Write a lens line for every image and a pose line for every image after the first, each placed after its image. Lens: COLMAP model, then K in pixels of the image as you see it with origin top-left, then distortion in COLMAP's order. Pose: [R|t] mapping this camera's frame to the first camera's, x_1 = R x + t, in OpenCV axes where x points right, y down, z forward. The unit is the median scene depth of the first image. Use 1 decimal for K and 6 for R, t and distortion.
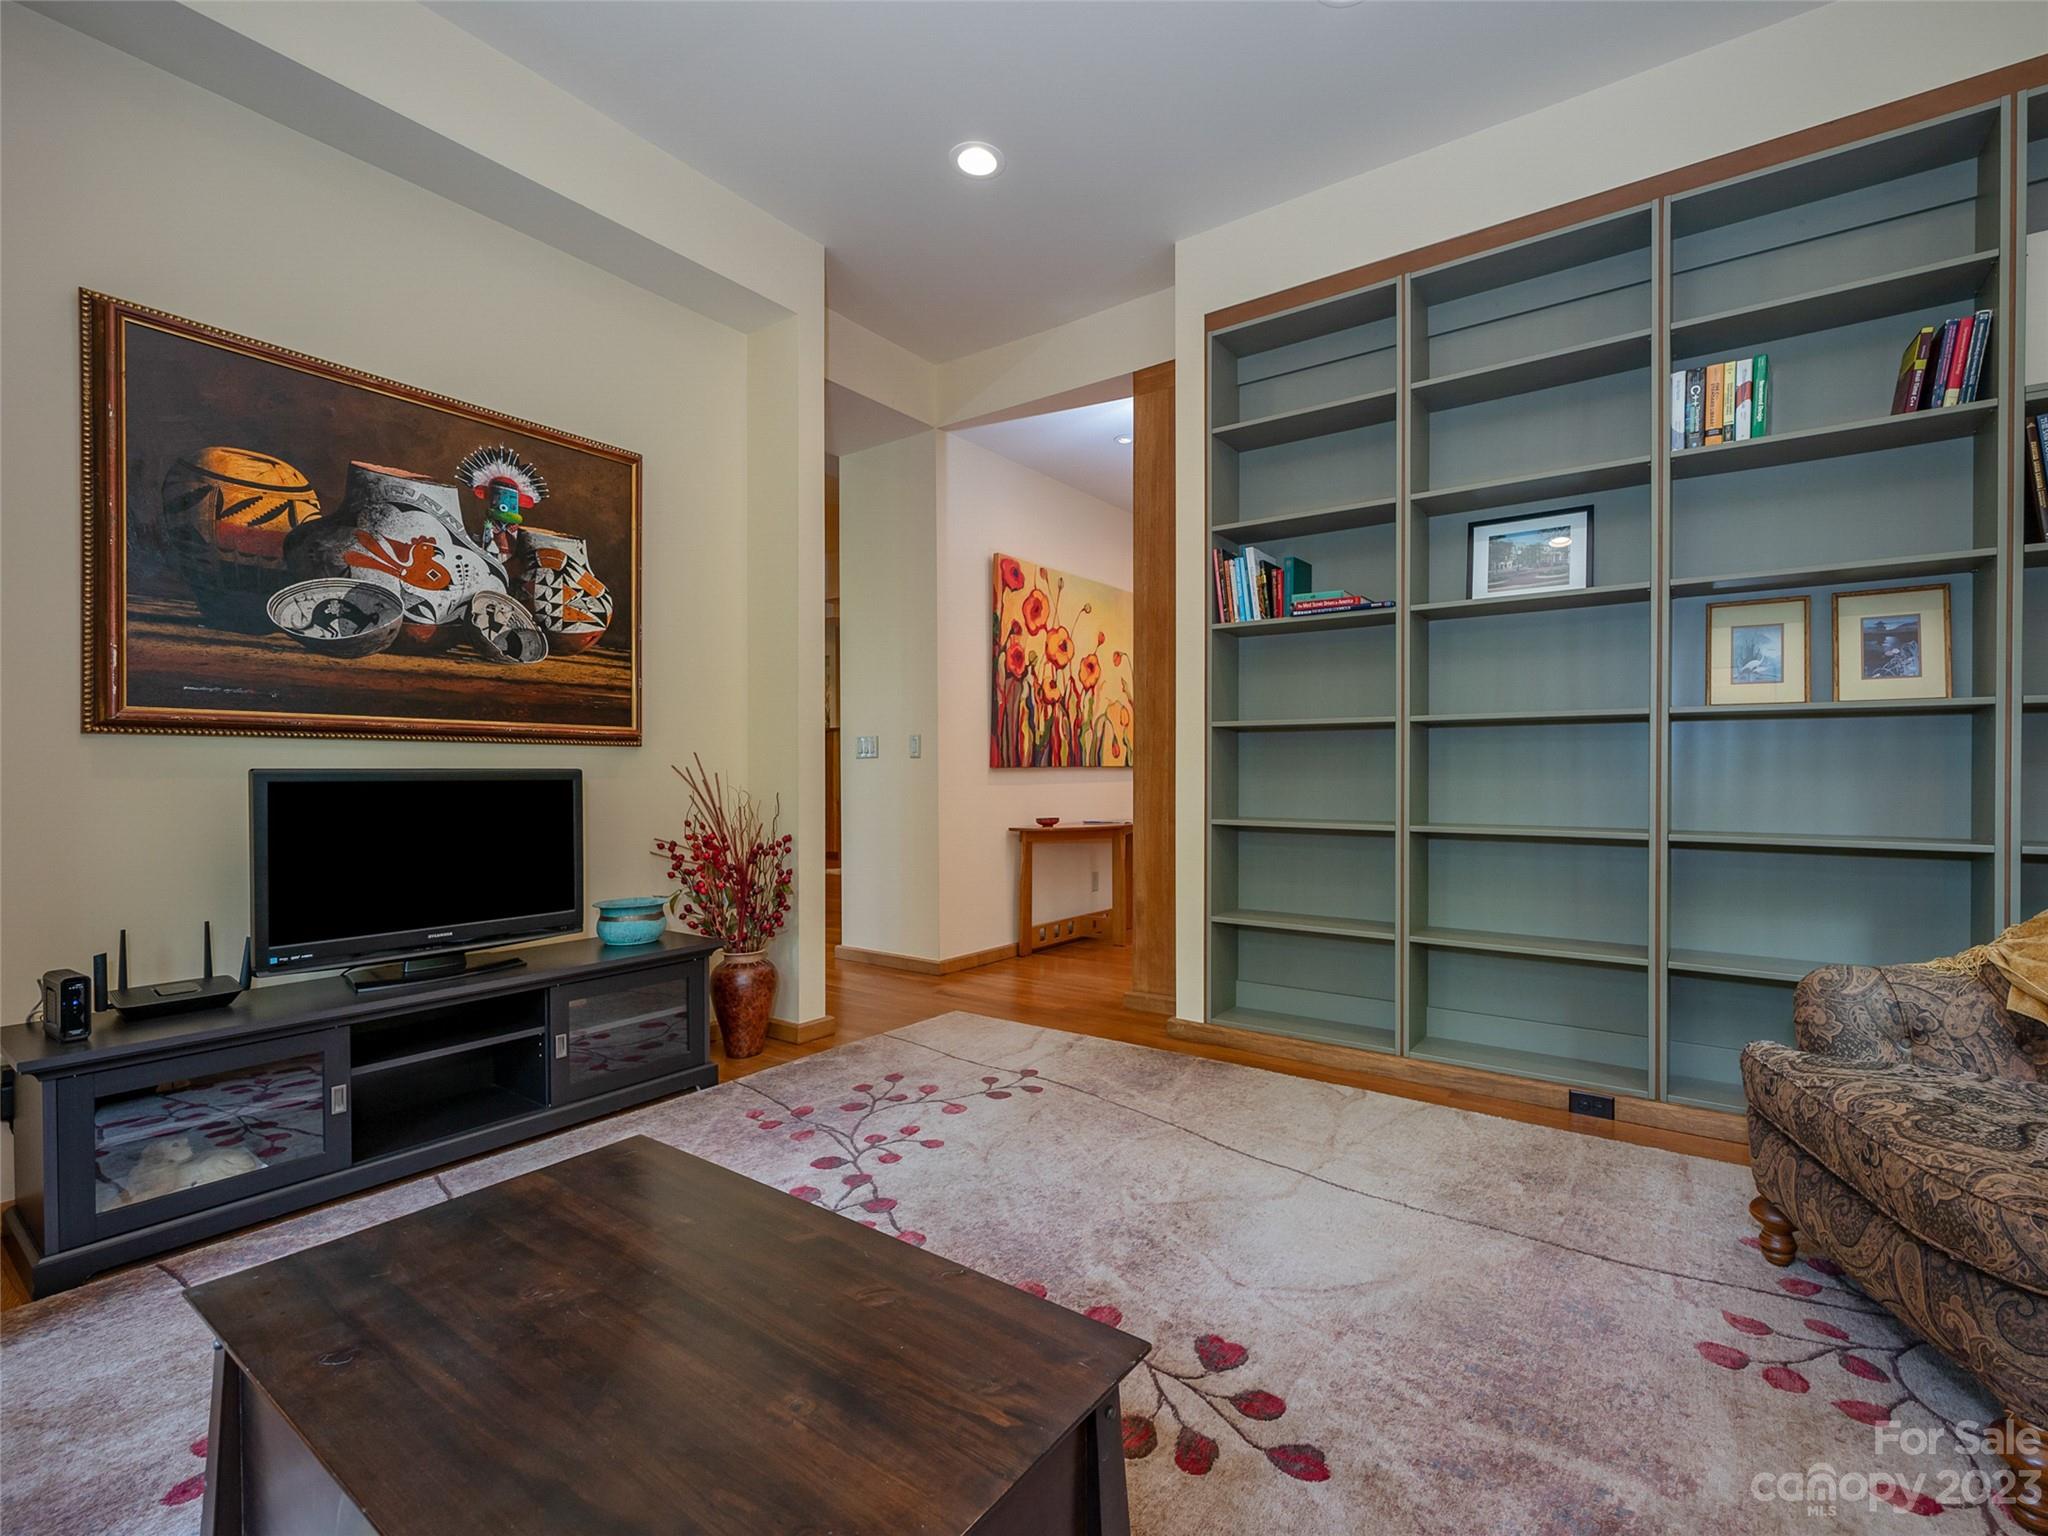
lens RADIAL K [[909.4, 0, 969.6], [0, 909.4, 777.1], [0, 0, 1]] dist [-0.000708, -0.000056]
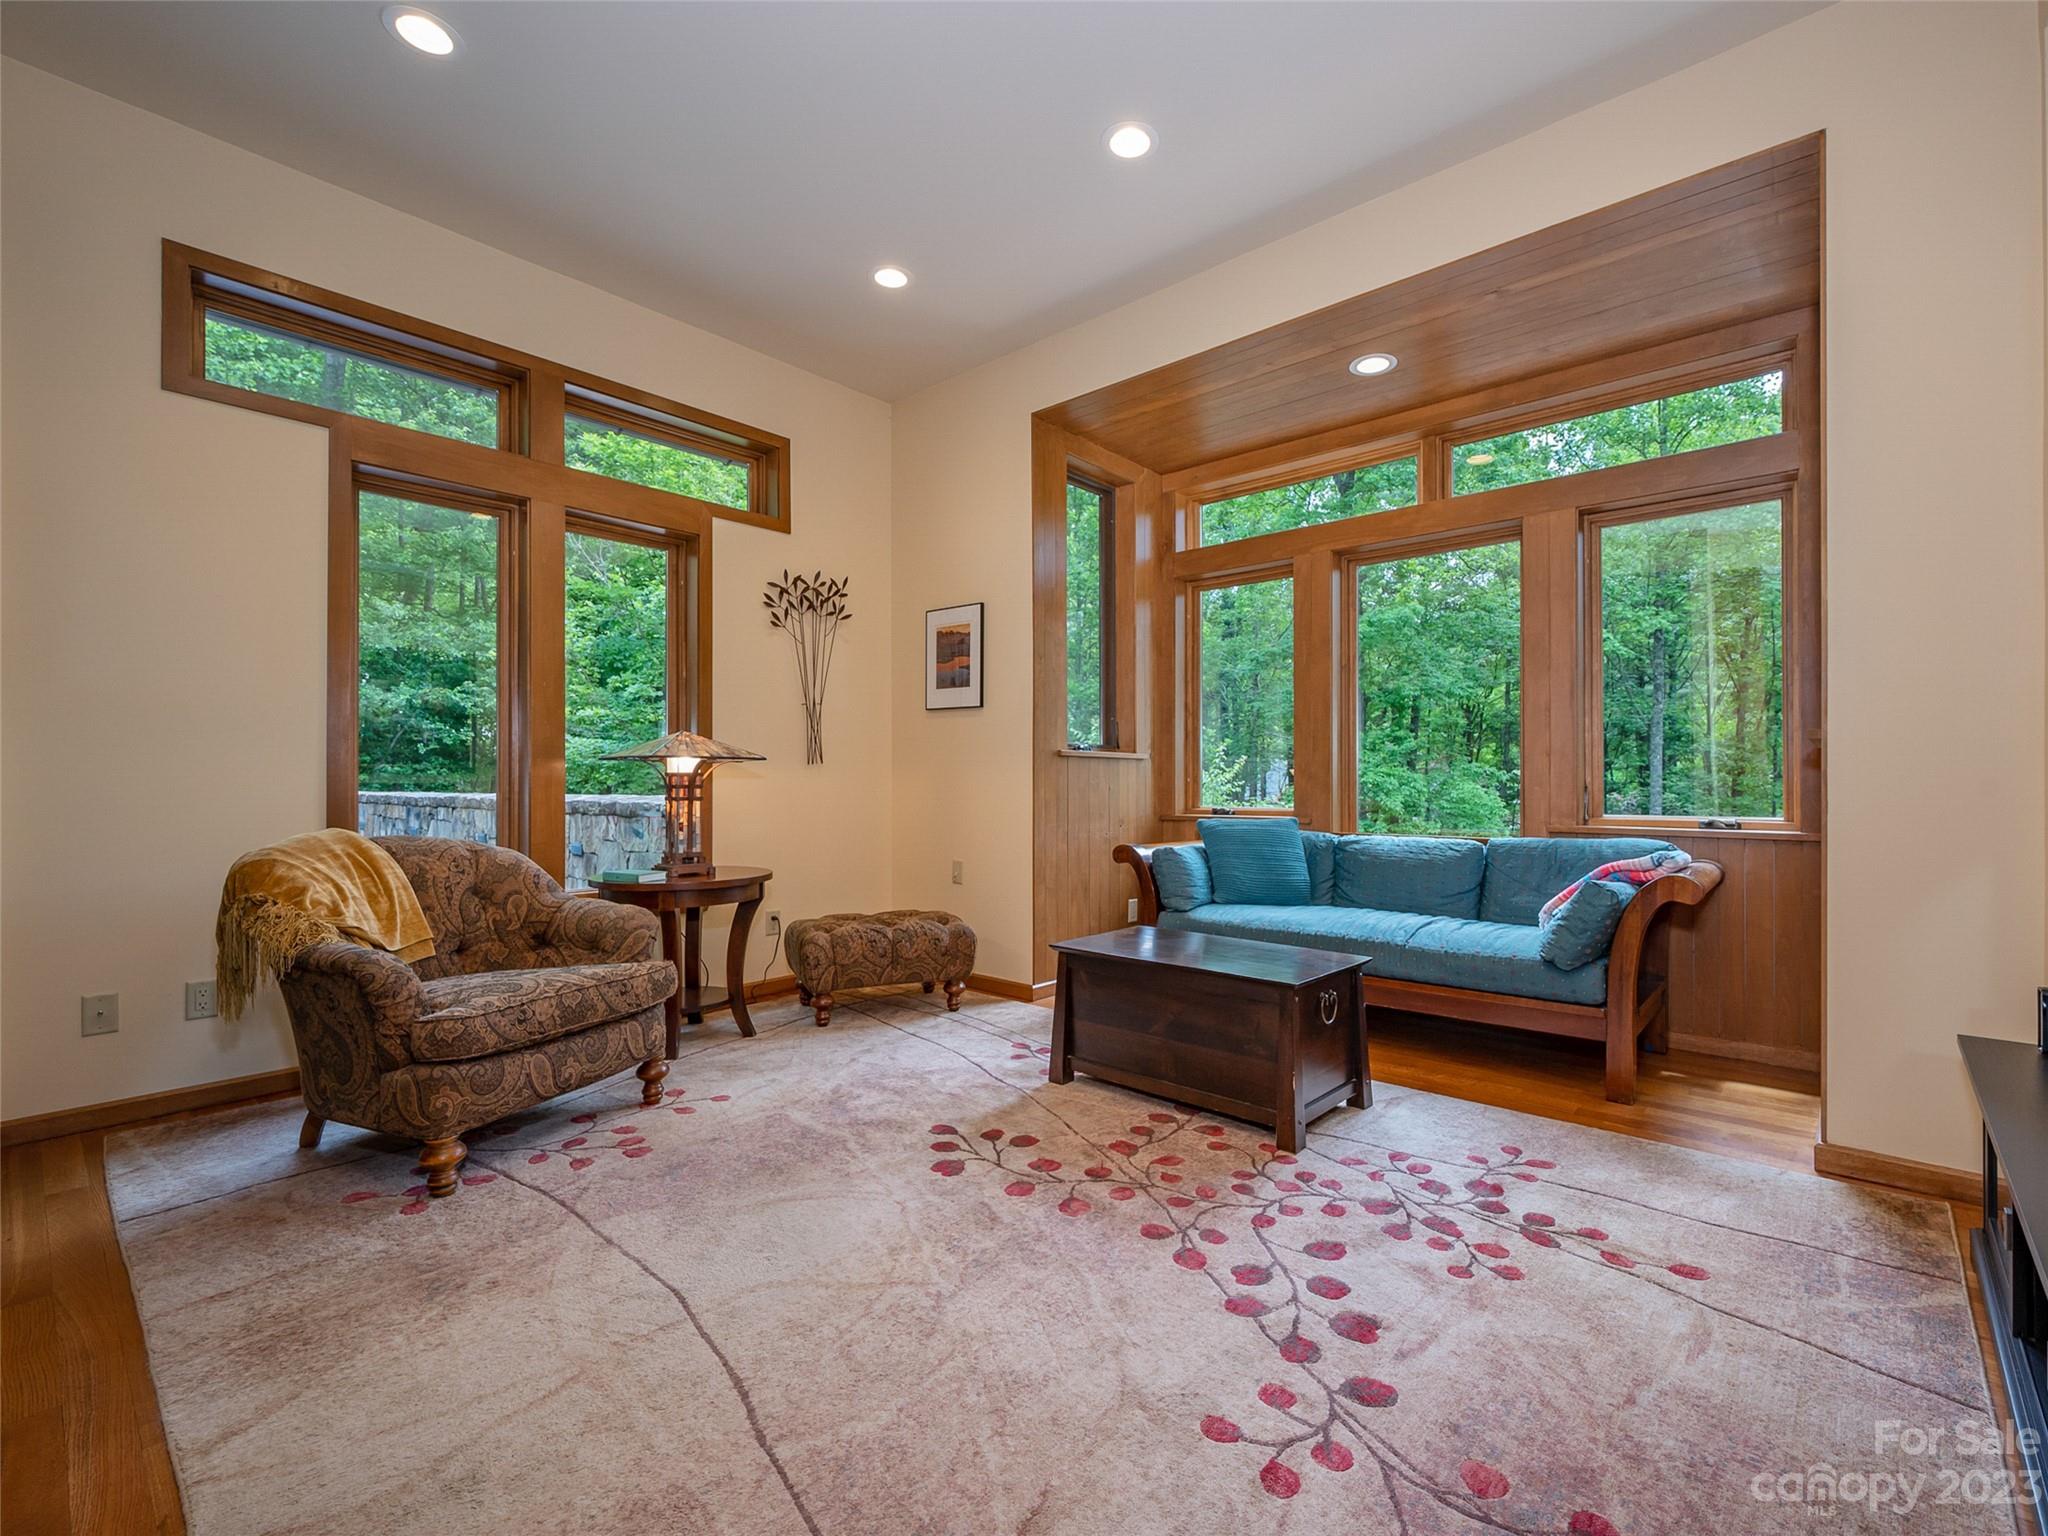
lens RADIAL K [[909.4, 0, 969.6], [0, 909.4, 777.1], [0, 0, 1]] dist [-0.000708, -0.000056]
pose [[-0.996042, 0.004803, 0.088753, 0.068768], [0.005002, 0.999985, 0.002021, -0.014819], [-0.088742, 0.002457, -0.996052, 1.682616]]
